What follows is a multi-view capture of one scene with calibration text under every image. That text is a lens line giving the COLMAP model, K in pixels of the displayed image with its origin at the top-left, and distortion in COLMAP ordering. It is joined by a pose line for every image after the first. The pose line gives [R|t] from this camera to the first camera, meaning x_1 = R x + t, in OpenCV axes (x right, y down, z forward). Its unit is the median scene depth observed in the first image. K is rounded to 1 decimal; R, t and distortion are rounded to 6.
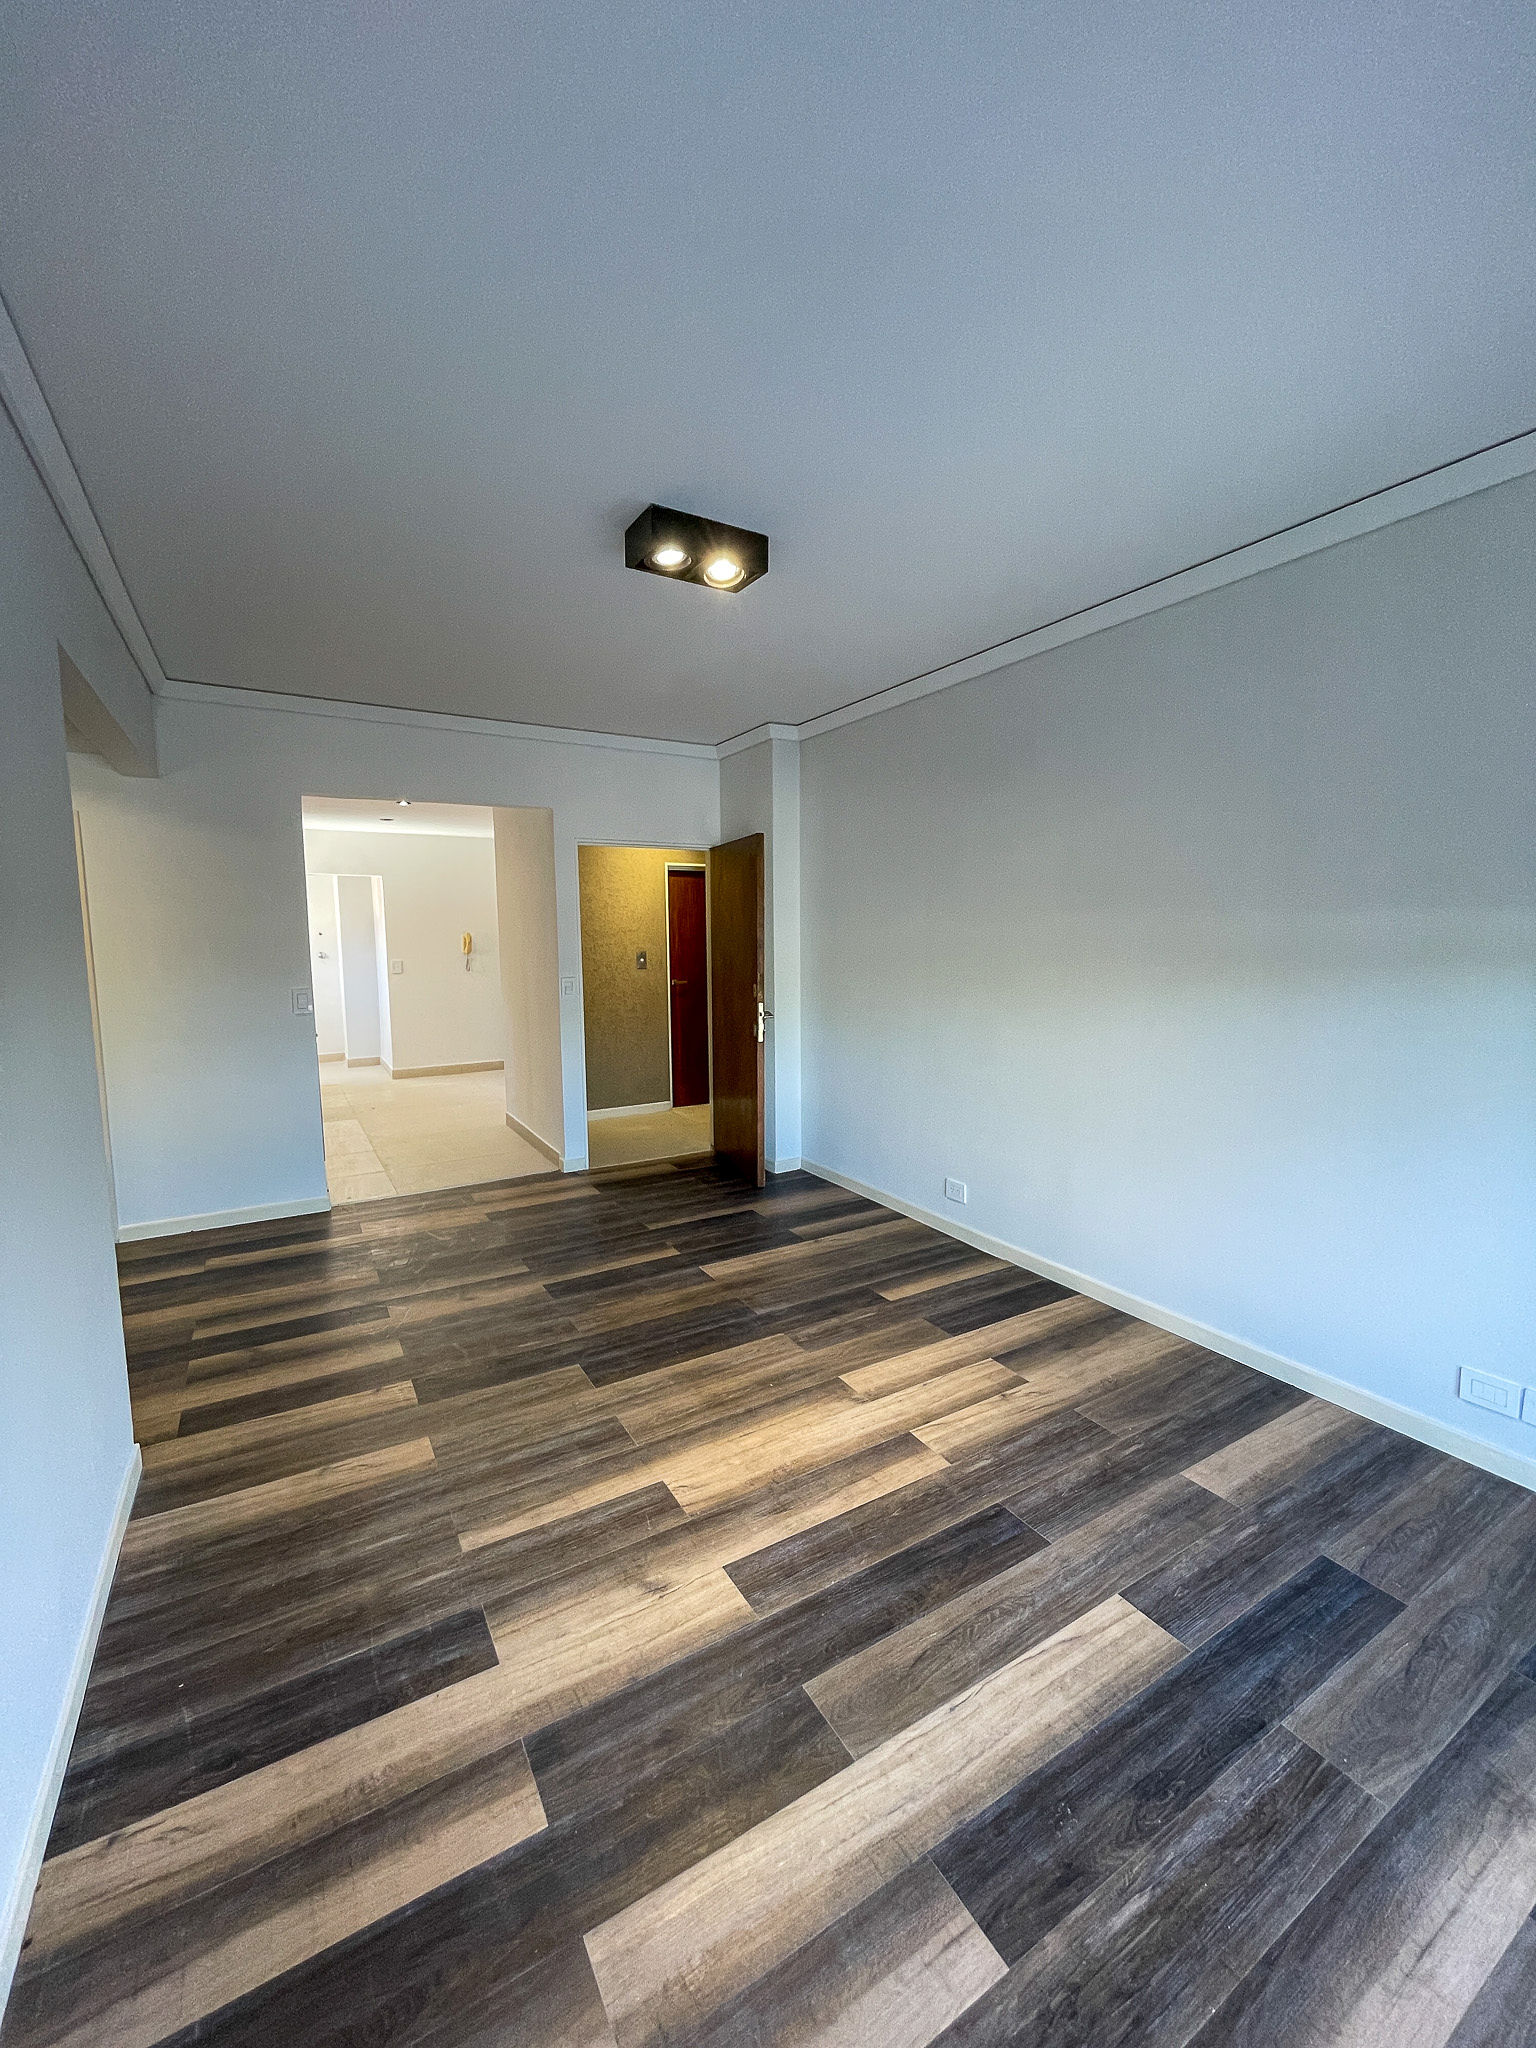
lens RADIAL K [[835.3, 0, 768.0], [0, 835.3, 1023.0], [0, 0, 1]] dist [0.011292, -0.000418]
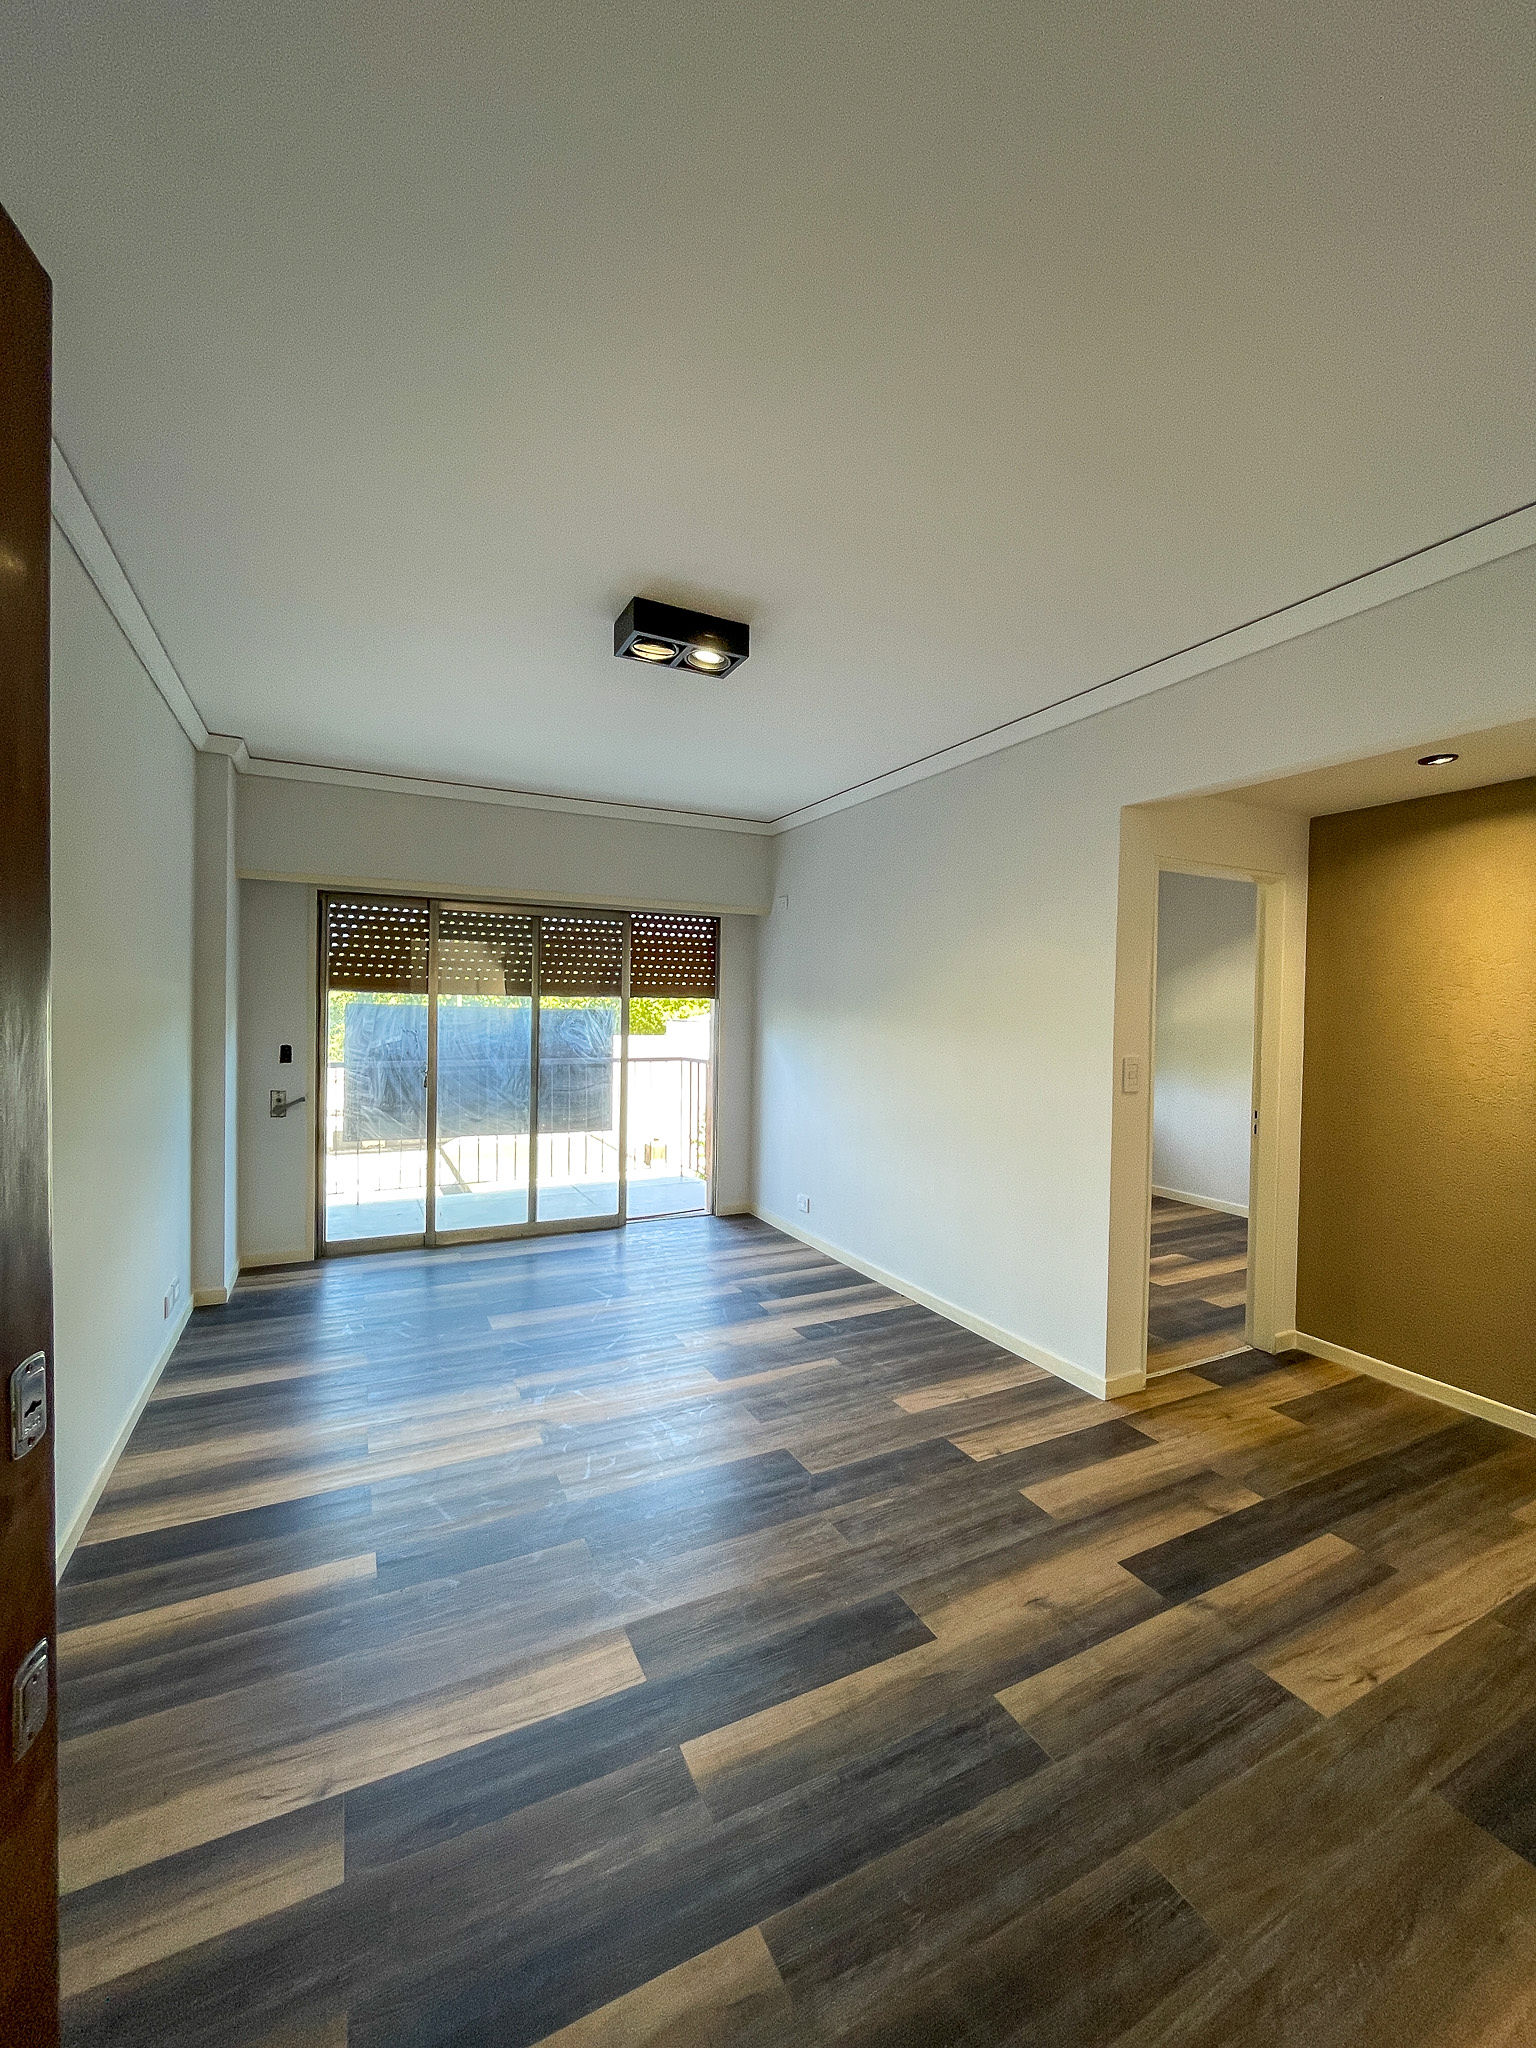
lens RADIAL K [[835.3, 0, 765.3], [0, 835.3, 1020.2], [0, 0, 1]] dist [0.011292, -0.000418]
pose [[-0.997531, -0.009273, 0.069615, -0.245517], [-0.000701, 0.992509, 0.122172, -0.200822], [-0.070226, 0.121822, -0.990065, 1.930431]]
